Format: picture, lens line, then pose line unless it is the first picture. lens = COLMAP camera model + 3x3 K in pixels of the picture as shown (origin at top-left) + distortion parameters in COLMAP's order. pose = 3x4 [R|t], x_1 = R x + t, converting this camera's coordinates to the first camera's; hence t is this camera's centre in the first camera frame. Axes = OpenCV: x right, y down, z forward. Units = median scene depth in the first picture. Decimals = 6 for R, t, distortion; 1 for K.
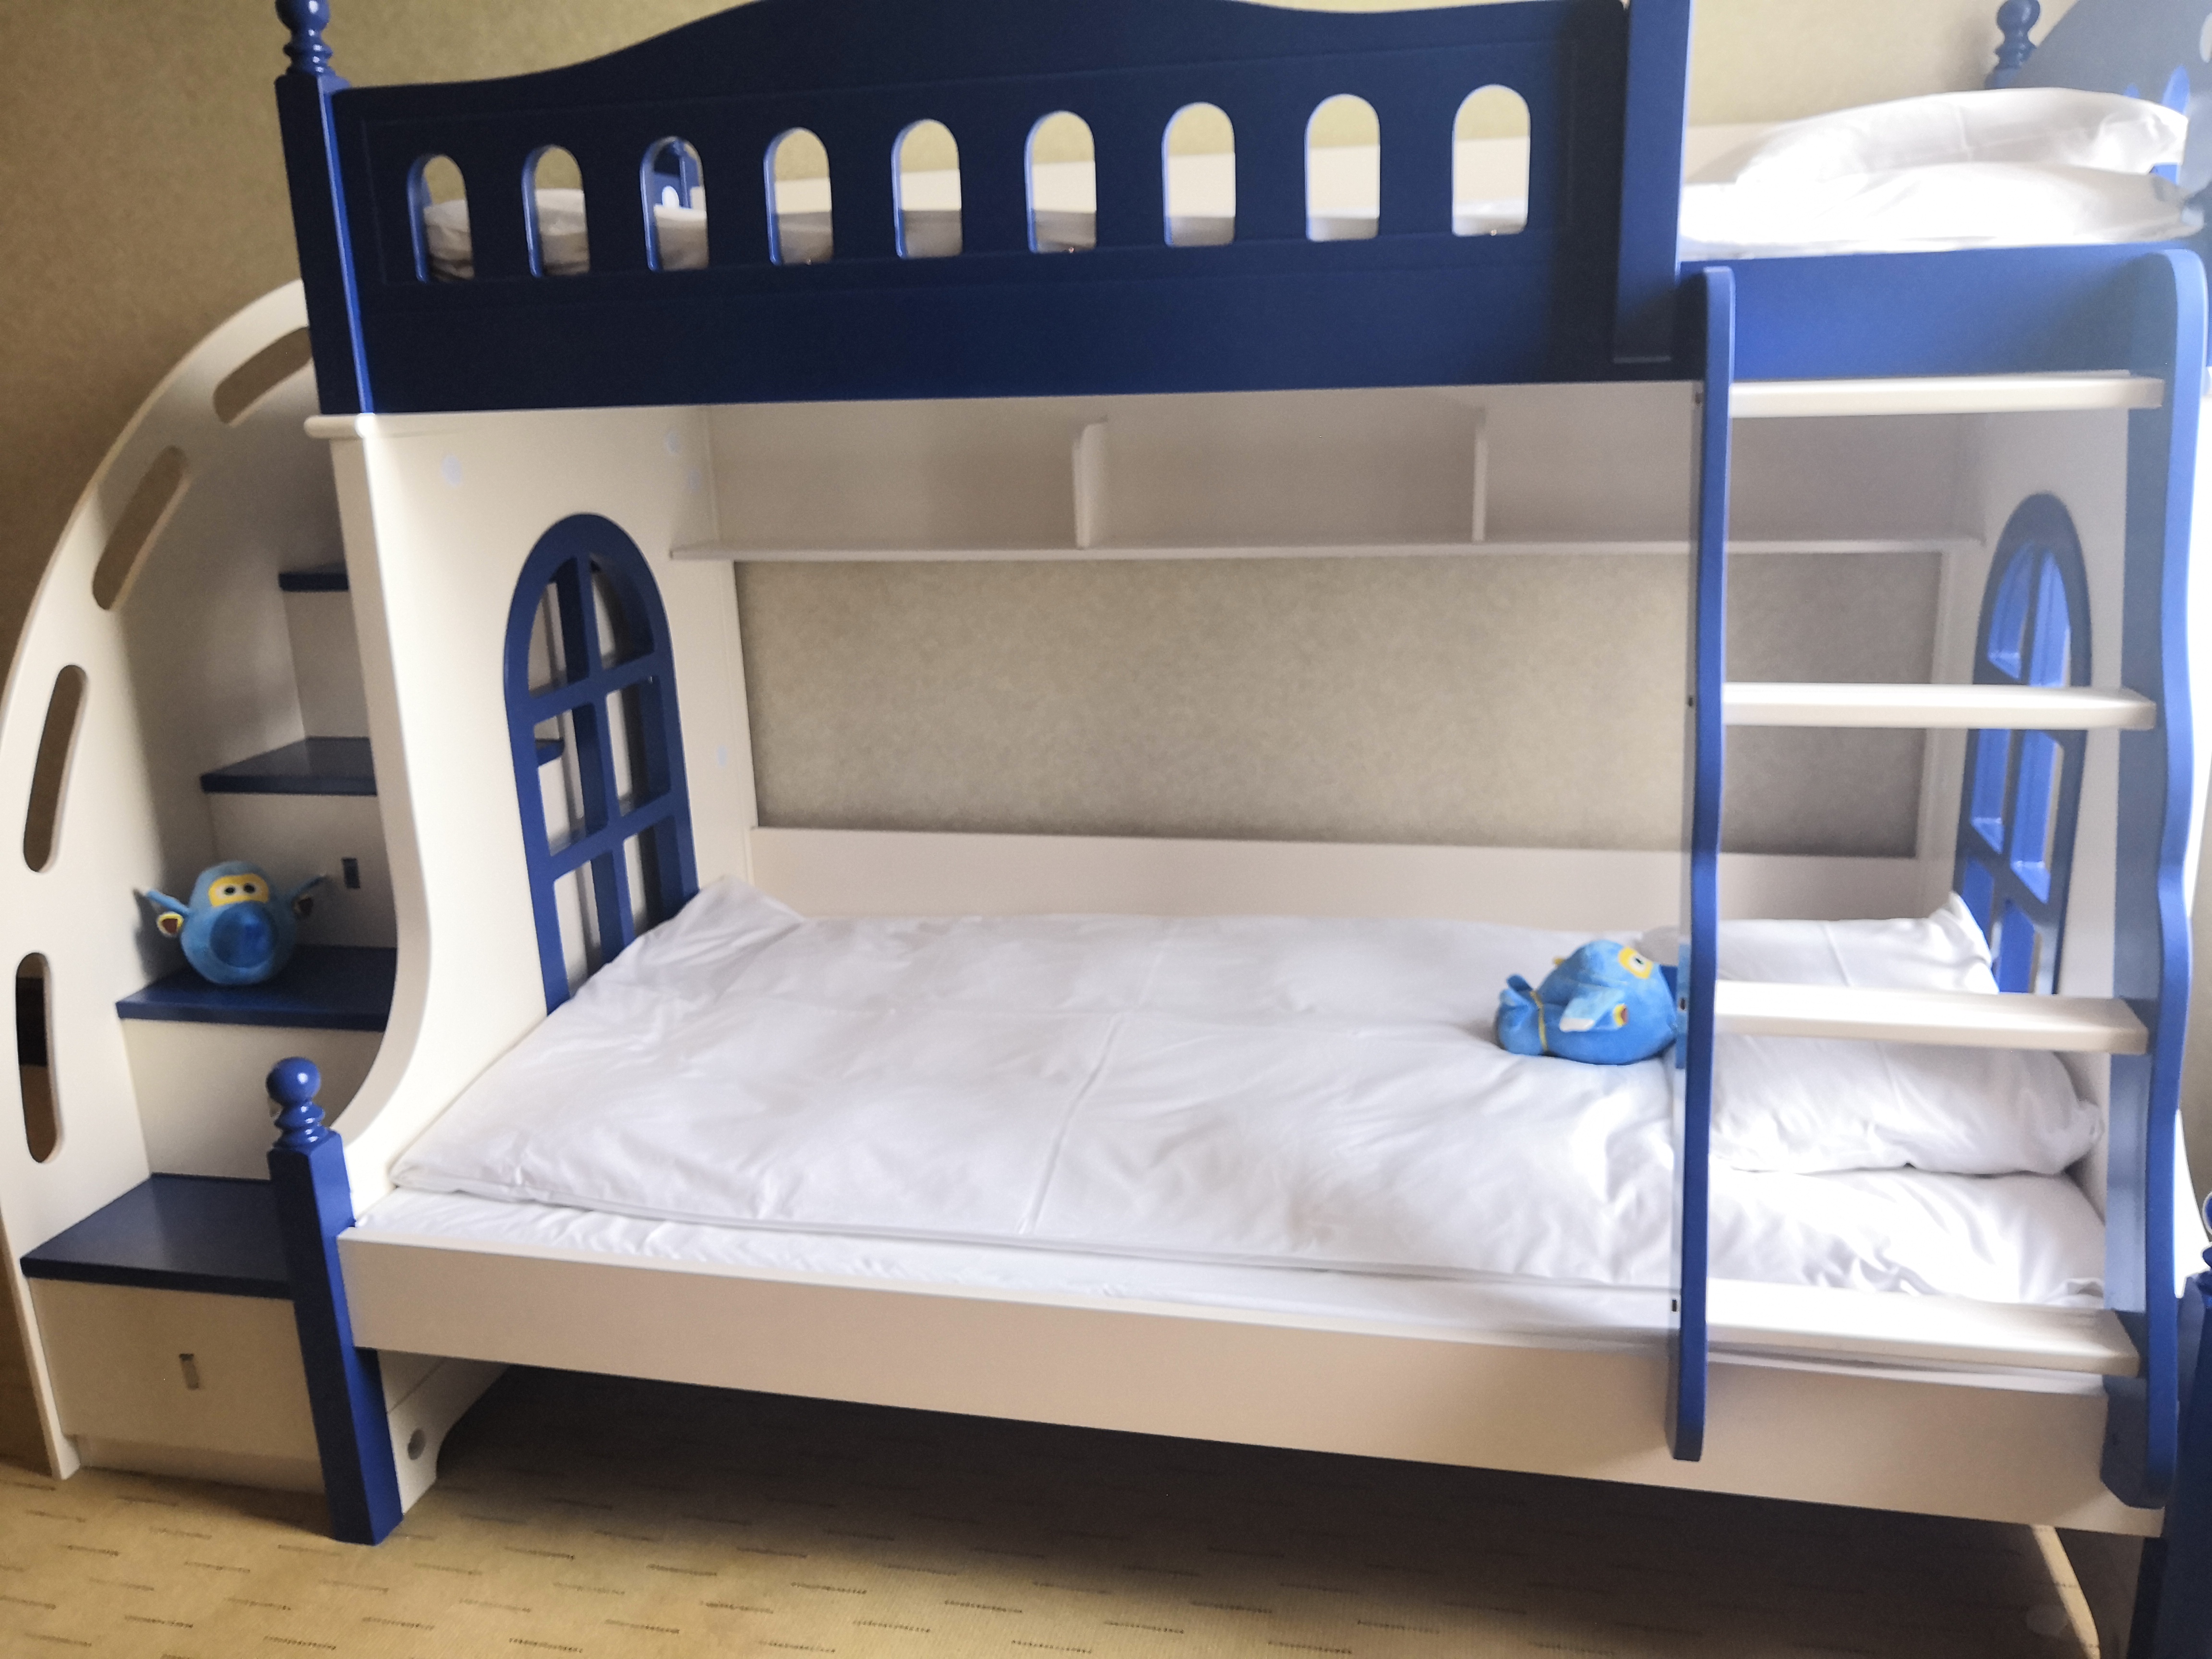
lens RADIAL K [[1719.1, 0, 1106.0], [0, 1719.1, 829.5], [0, 0, 1]] dist [0.030803, -0.148543]
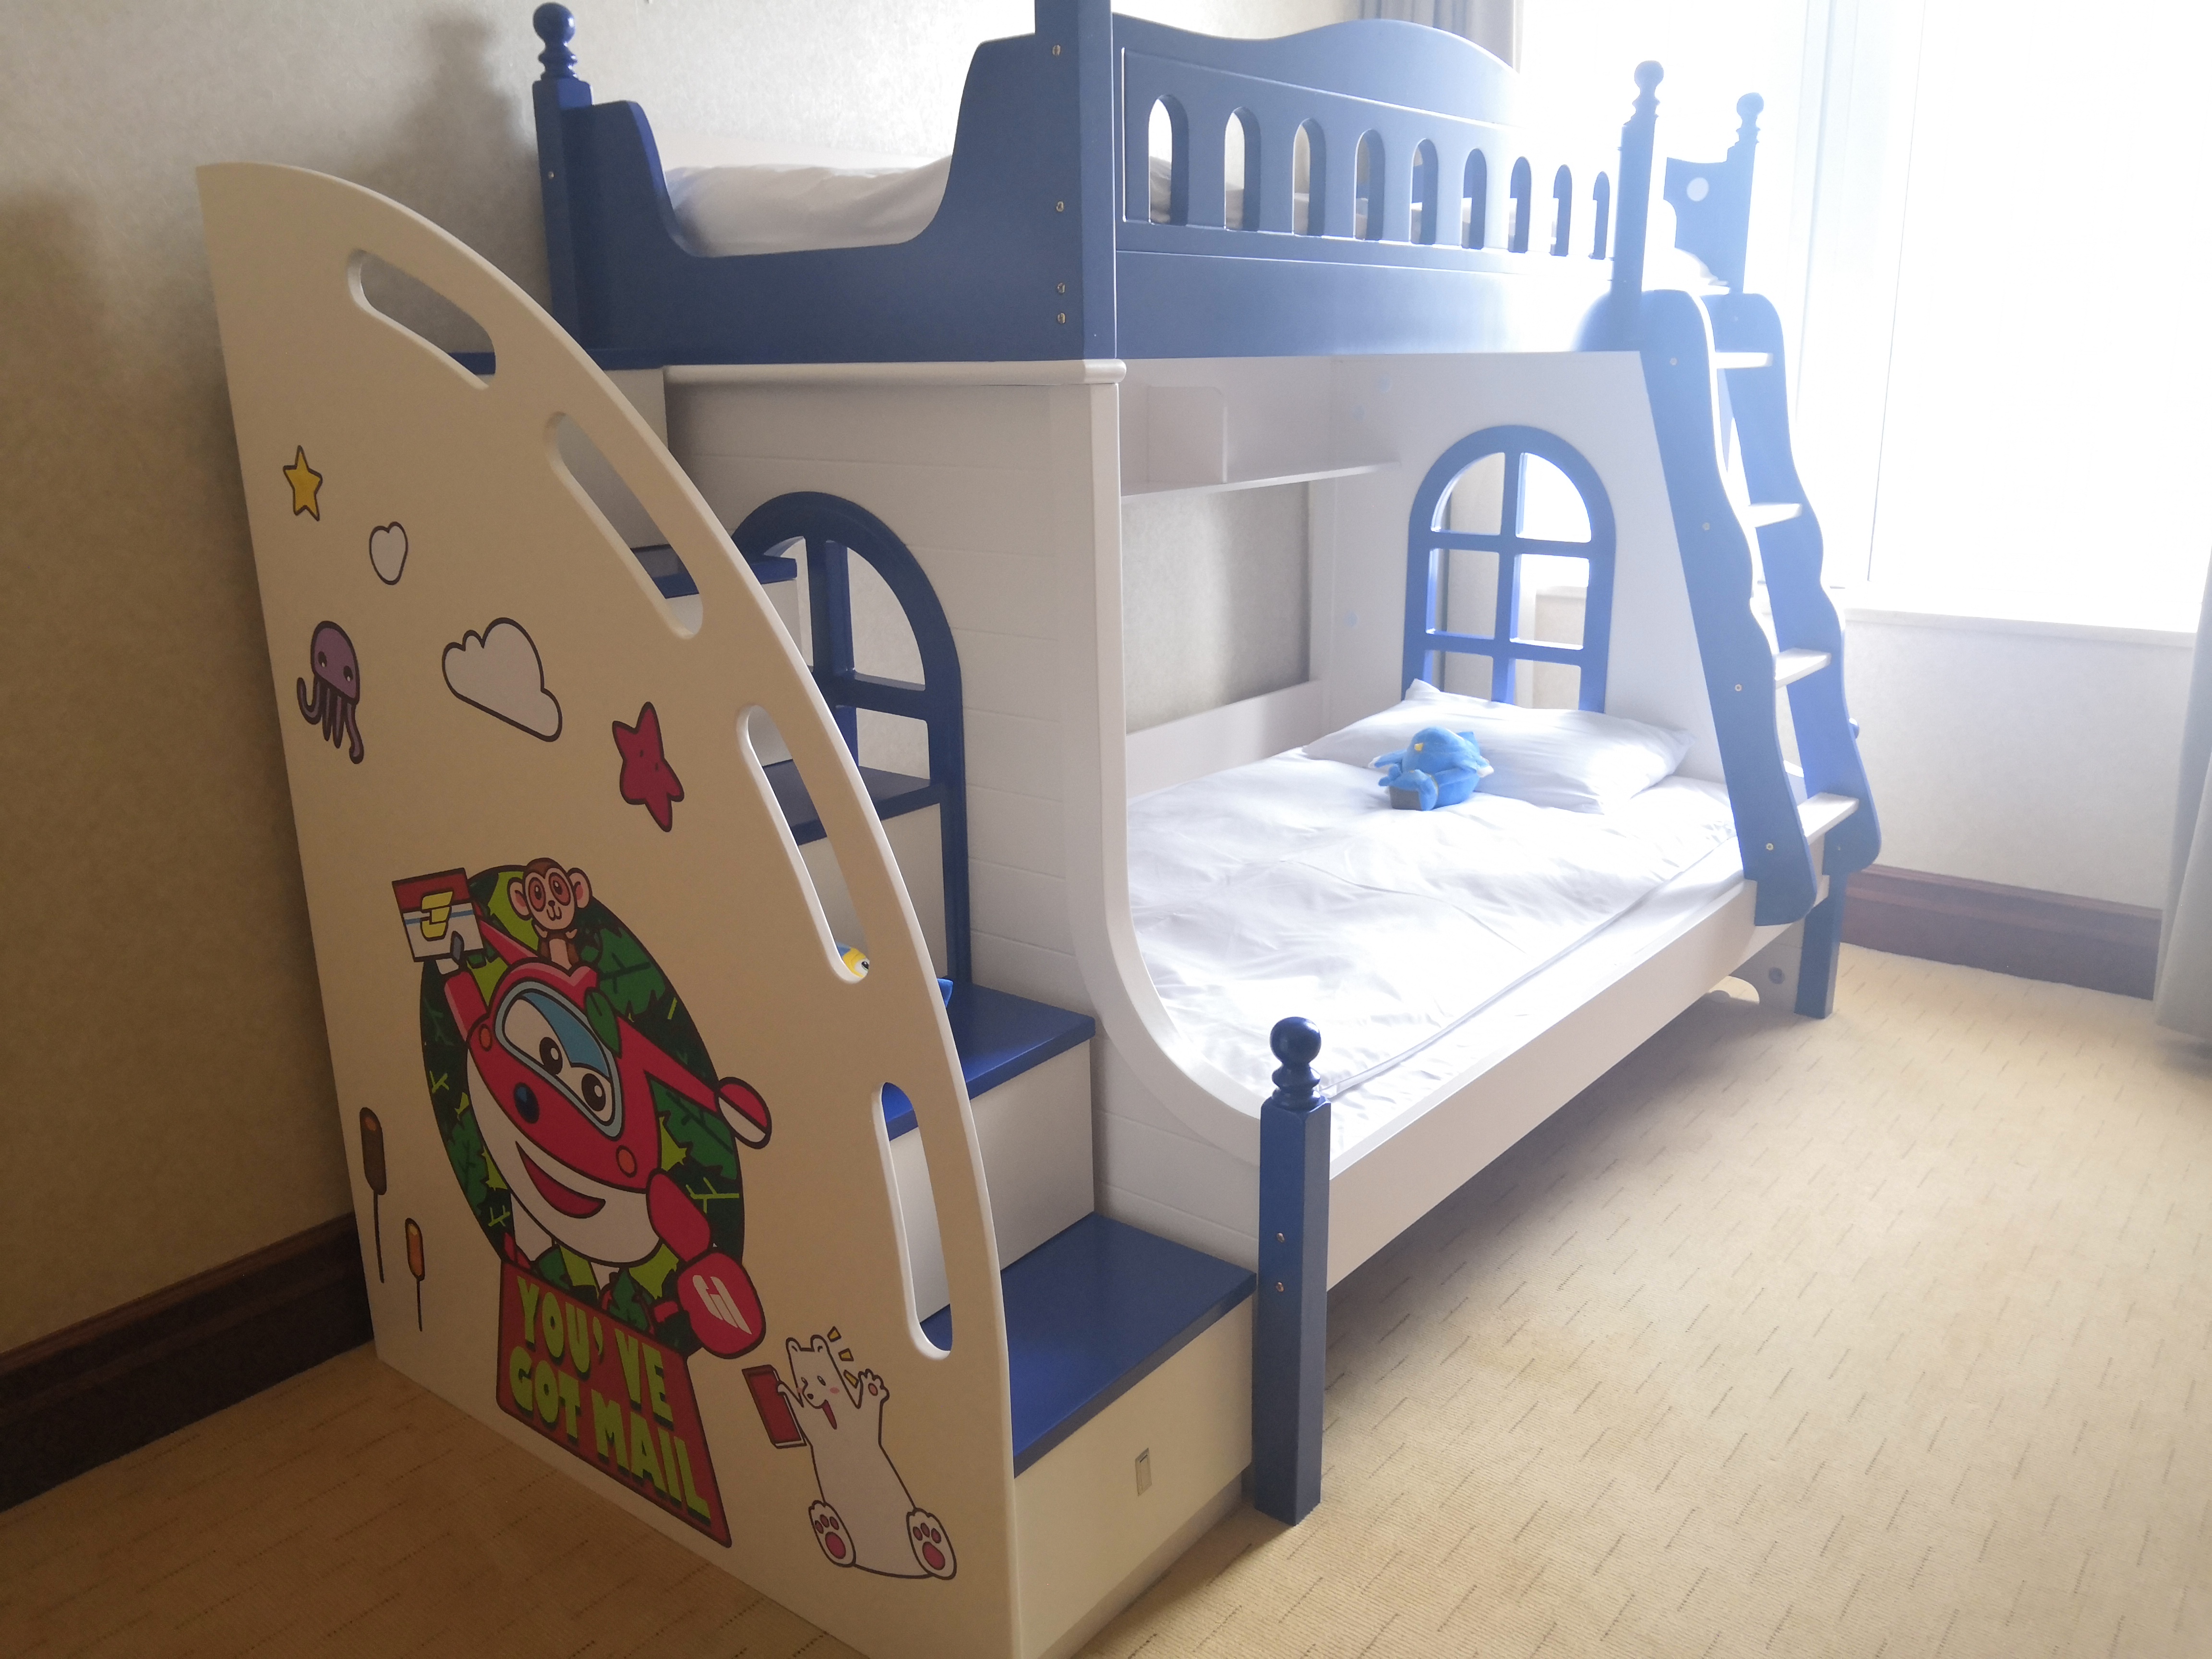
lens RADIAL K [[1719.1, 0, 1106.0], [0, 1719.1, 829.5], [0, 0, 1]] dist [0.030803, -0.148543]
pose [[0.456409, -0.215540, 0.863269, -1.194639], [0.245728, 0.963017, 0.110529, -0.088463], [-0.855166, 0.161683, 0.492494, 0.529895]]
